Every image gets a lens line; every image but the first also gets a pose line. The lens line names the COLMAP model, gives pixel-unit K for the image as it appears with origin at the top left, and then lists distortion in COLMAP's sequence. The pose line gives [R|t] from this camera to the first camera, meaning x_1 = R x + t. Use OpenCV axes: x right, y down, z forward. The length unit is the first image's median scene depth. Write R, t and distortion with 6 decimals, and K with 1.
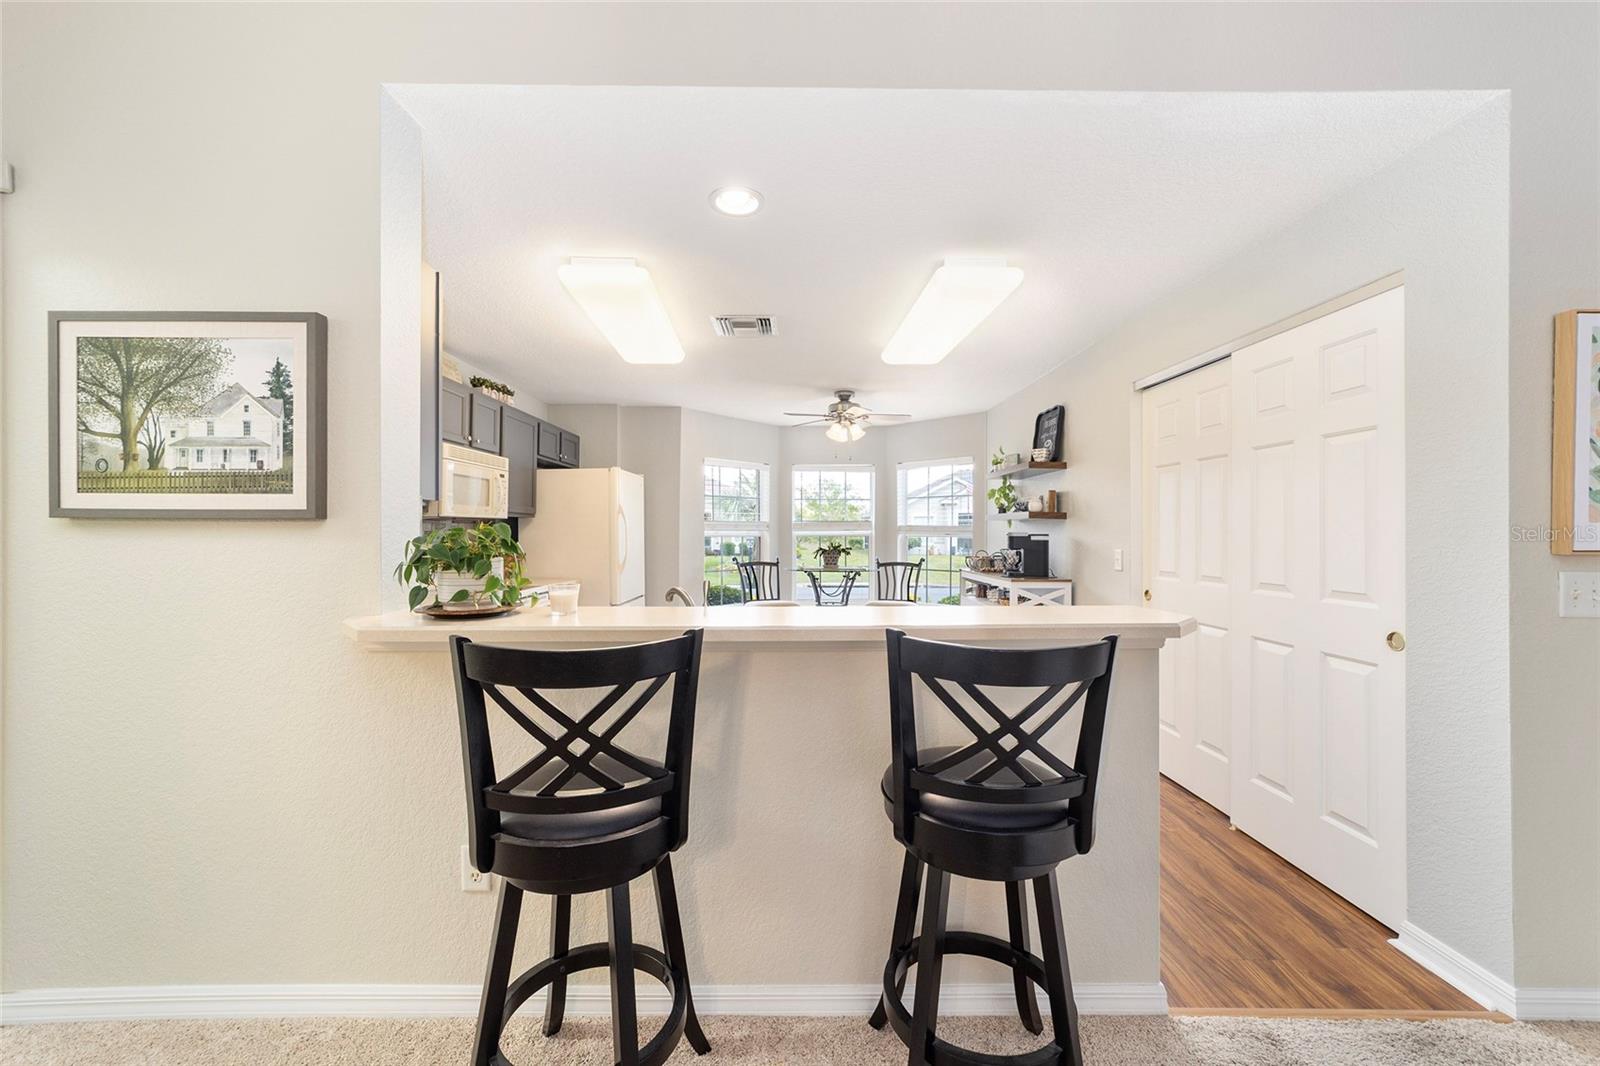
lens RADIAL K [[615.1, 0, 793.1], [0, 615.1, 534.6], [0, 0, 1]] dist [-0.018680, 0.008971]
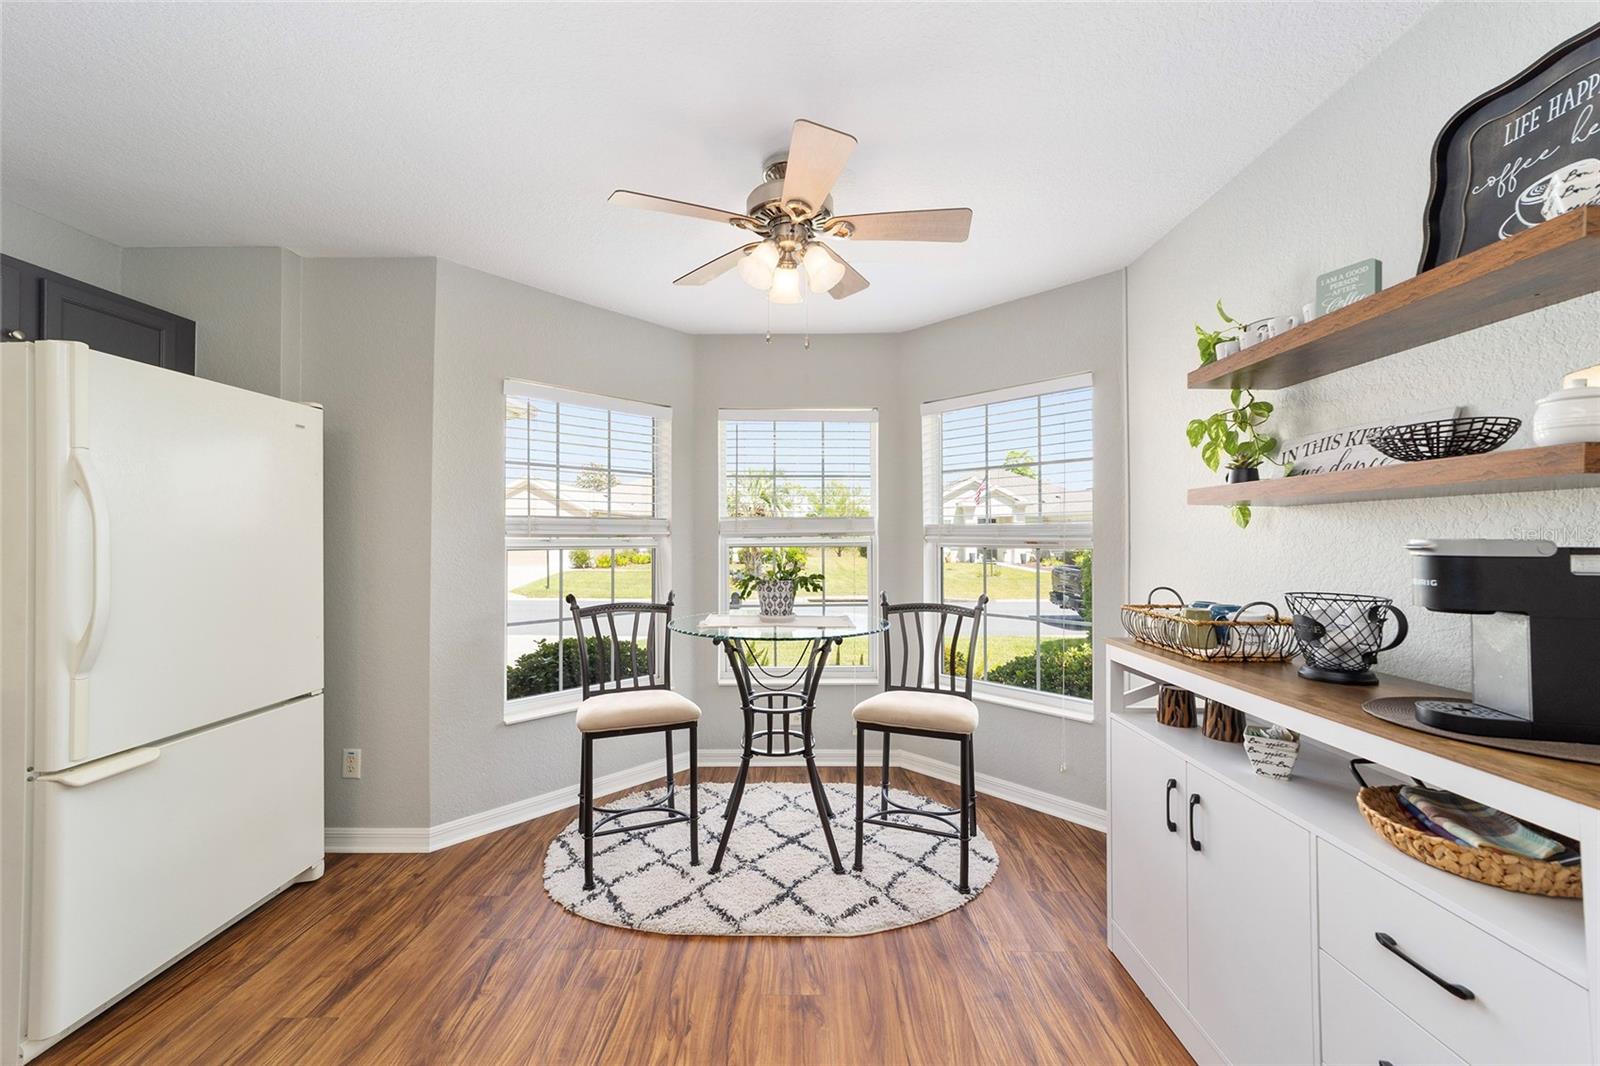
lens RADIAL K [[614.4, 0, 796.3], [0, 614.4, 530.4], [0, 0, 1]] dist [-0.023133, 0.009243]
pose [[0.999877, -0.004128, -0.015152, 0.145106], [0.003892, 0.999871, -0.015573, -0.005892], [0.015215, 0.015512, 0.999764, 0.987333]]
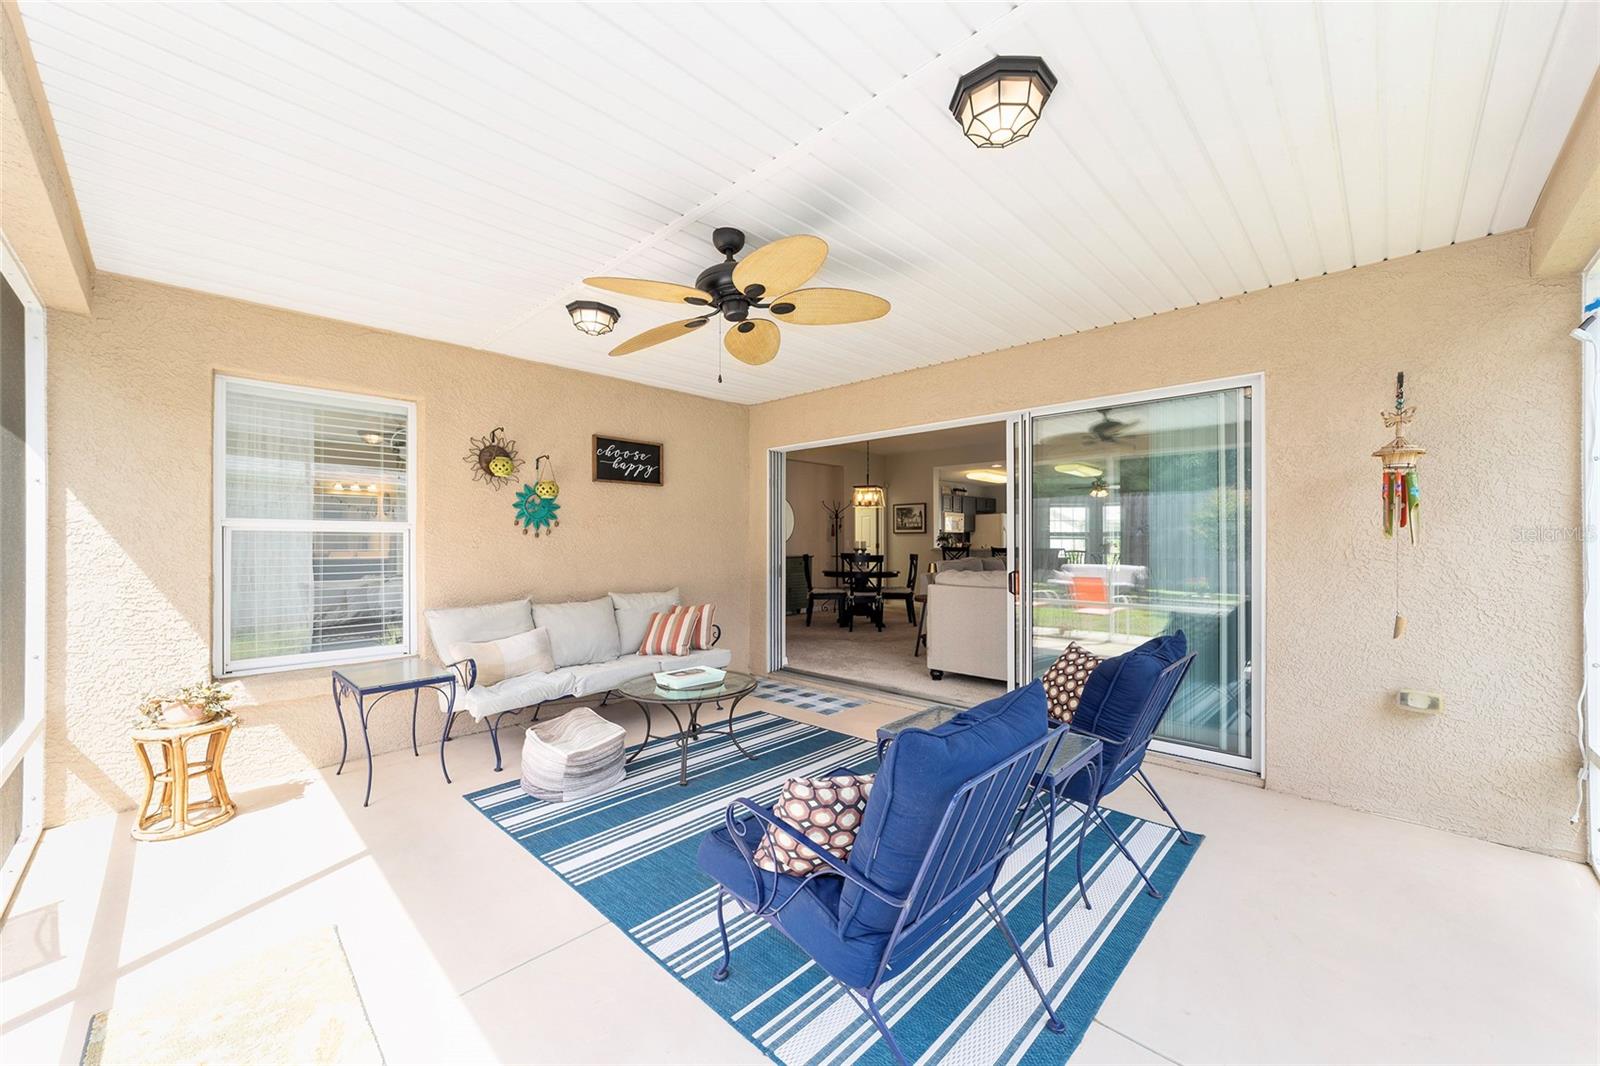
lens RADIAL K [[612.2, 0, 793.5], [0, 612.2, 535.8], [0, 0, 1]] dist [-0.018617, 0.009219]
pose [[0.708283, -0.009219, -0.705868, 1.398666], [-0.003554, 0.999855, -0.016626, 0.056163], [0.705919, 0.014284, 0.708148, -2.277828]]
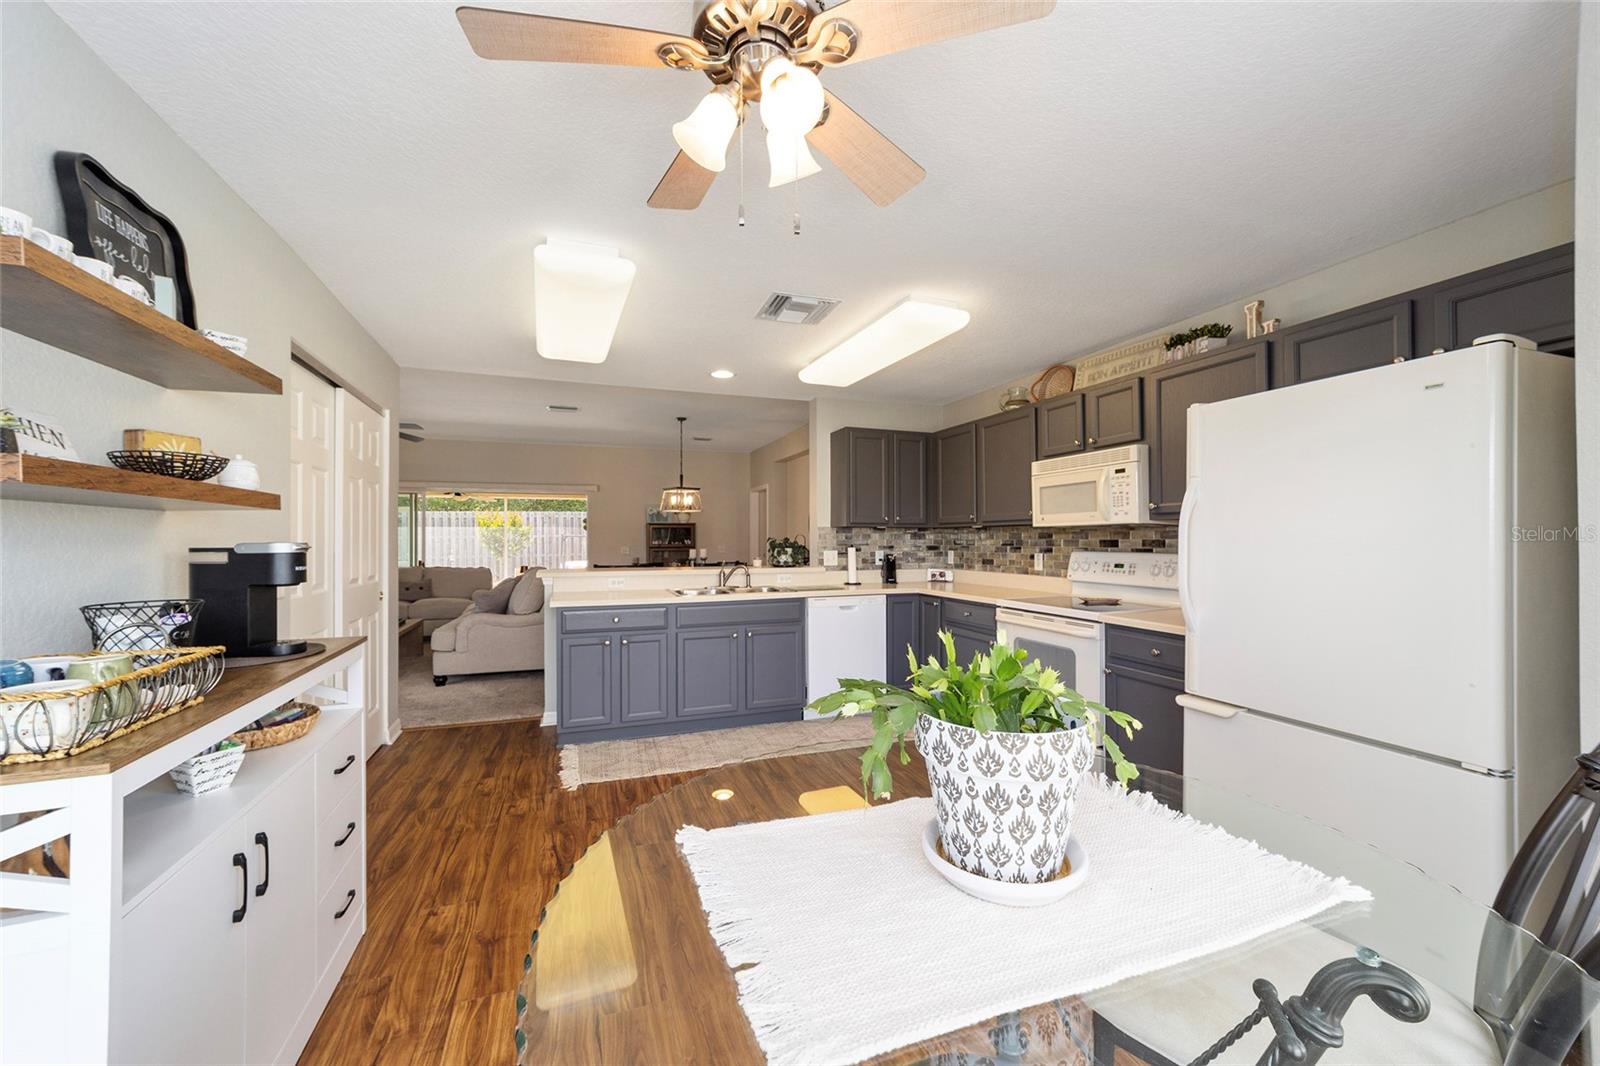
lens RADIAL K [[612.2, 0, 793.5], [0, 612.2, 535.8], [0, 0, 1]] dist [-0.018617, 0.009219]
pose [[-0.940665, -0.002006, -0.339329, 0.236723], [-0.001681, 0.999998, -0.001252, -0.011181], [0.339331, -0.000607, -0.940667, 1.914091]]
